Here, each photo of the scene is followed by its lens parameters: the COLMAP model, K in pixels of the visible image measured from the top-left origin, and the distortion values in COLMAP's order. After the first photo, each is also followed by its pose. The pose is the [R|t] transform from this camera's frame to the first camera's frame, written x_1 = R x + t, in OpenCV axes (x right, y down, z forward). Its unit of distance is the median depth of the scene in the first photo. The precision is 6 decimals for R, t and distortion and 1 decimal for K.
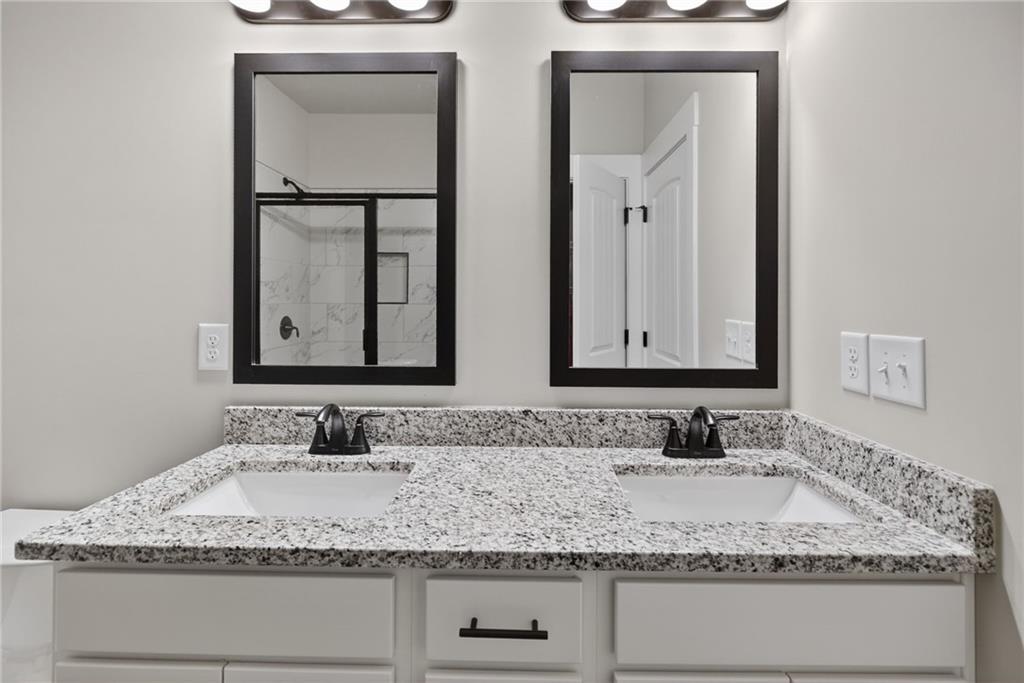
lens RADIAL K [[489.9, 0, 512.2], [0, 489.9, 298.8], [0, 0, 1]] dist [-0.011277, -0.000244]
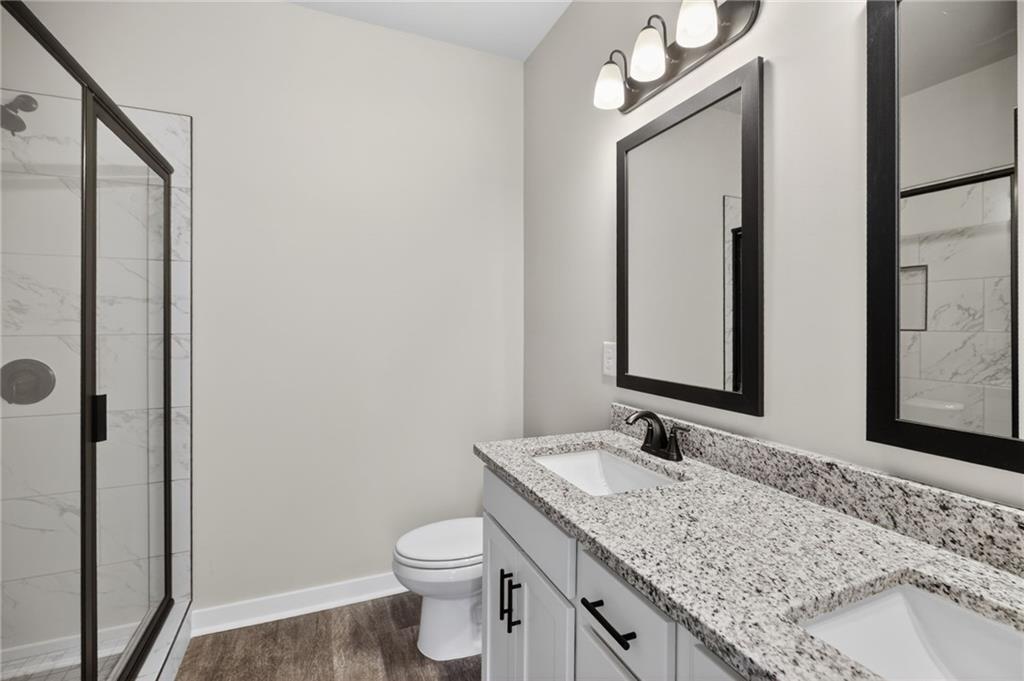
lens RADIAL K [[468.1, 0, 512.6], [0, 468.1, 324.4], [0, 0, 1]] dist [0.001469, -0.008728]
pose [[0.416638, 0.002178, -0.909070, 0.507043], [0.000263, 0.999997, 0.002517, -0.000429], [0.909072, -0.001288, 0.416636, 0.210946]]
